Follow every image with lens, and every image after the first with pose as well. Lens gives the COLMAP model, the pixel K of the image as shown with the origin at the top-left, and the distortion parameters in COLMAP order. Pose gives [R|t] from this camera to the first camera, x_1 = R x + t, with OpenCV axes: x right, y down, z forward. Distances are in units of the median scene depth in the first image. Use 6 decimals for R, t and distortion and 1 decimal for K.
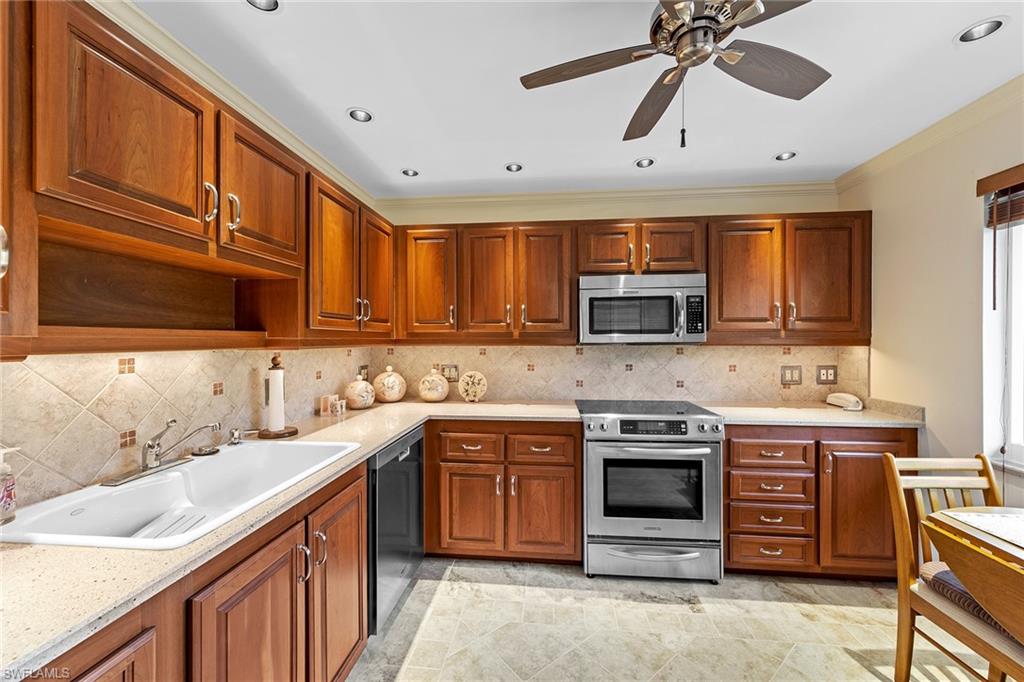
lens RADIAL K [[399.1, 0, 513.6], [0, 399.1, 341.6], [0, 0, 1]] dist [0.011111, -0.000317]
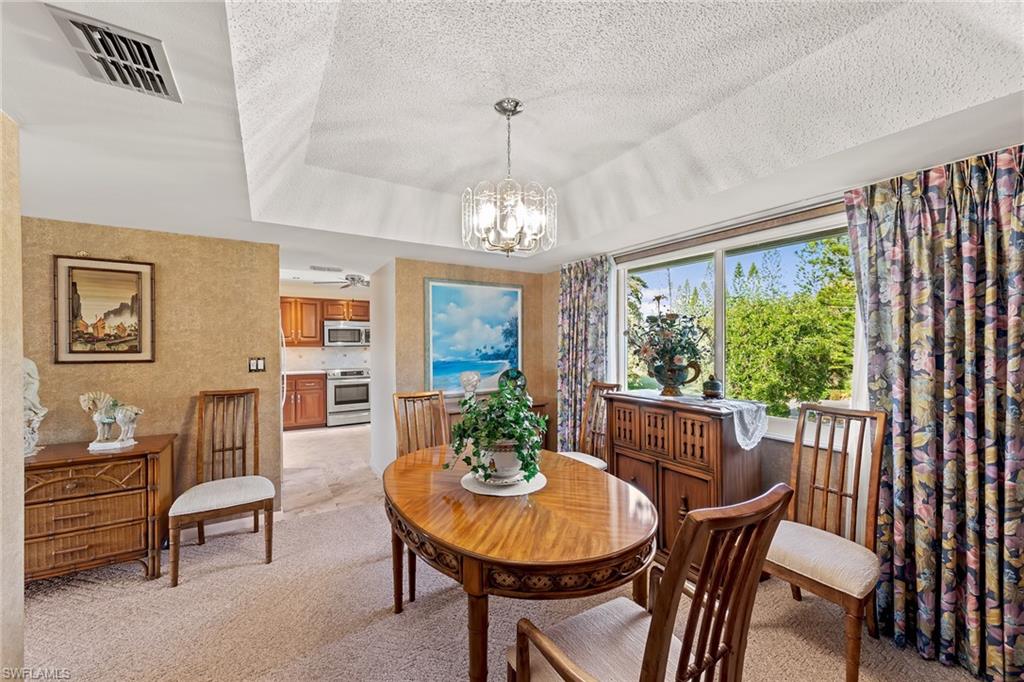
lens RADIAL K [[399.1, 0, 511.3], [0, 399.1, 344.7], [0, 0, 1]] dist [0.011111, -0.000317]
pose [[0.797298, -0.003905, 0.603573, -0.487484], [0.004791, 0.999989, 0.000141, 0.001793], [-0.603566, 0.002779, 0.797308, -2.026127]]
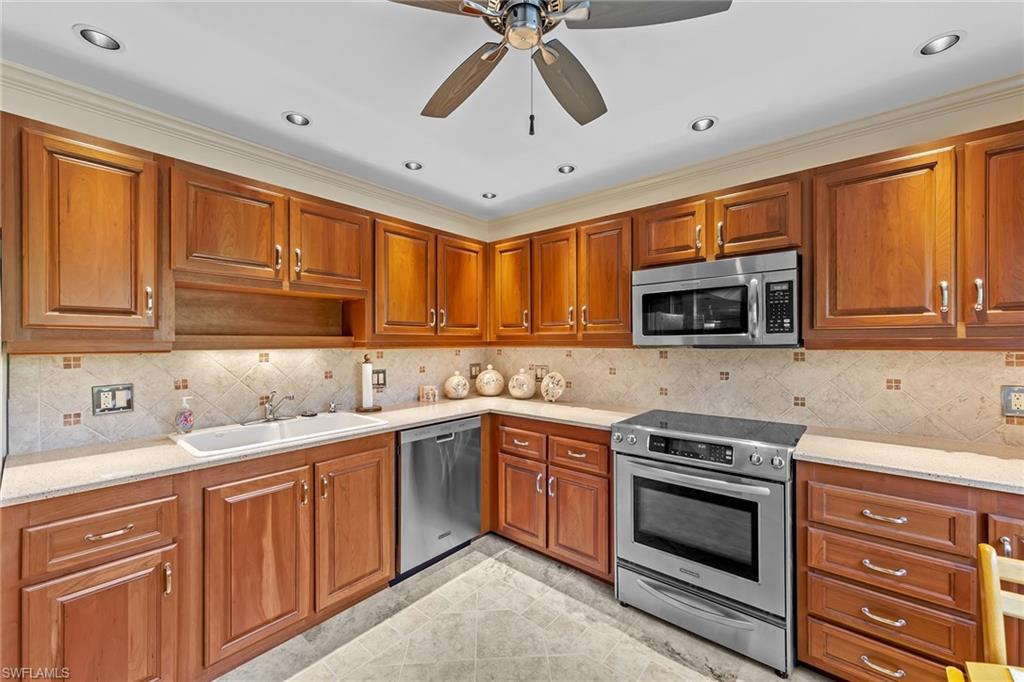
lens RADIAL K [[399.1, 0, 514.3], [0, 399.1, 342.8], [0, 0, 1]] dist [0.011111, -0.000317]
pose [[0.822946, 0.000551, -0.568120, 0.493014], [-0.000961, 0.999999, -0.000421, -0.001630], [0.568119, 0.000892, 0.822946, 0.114781]]
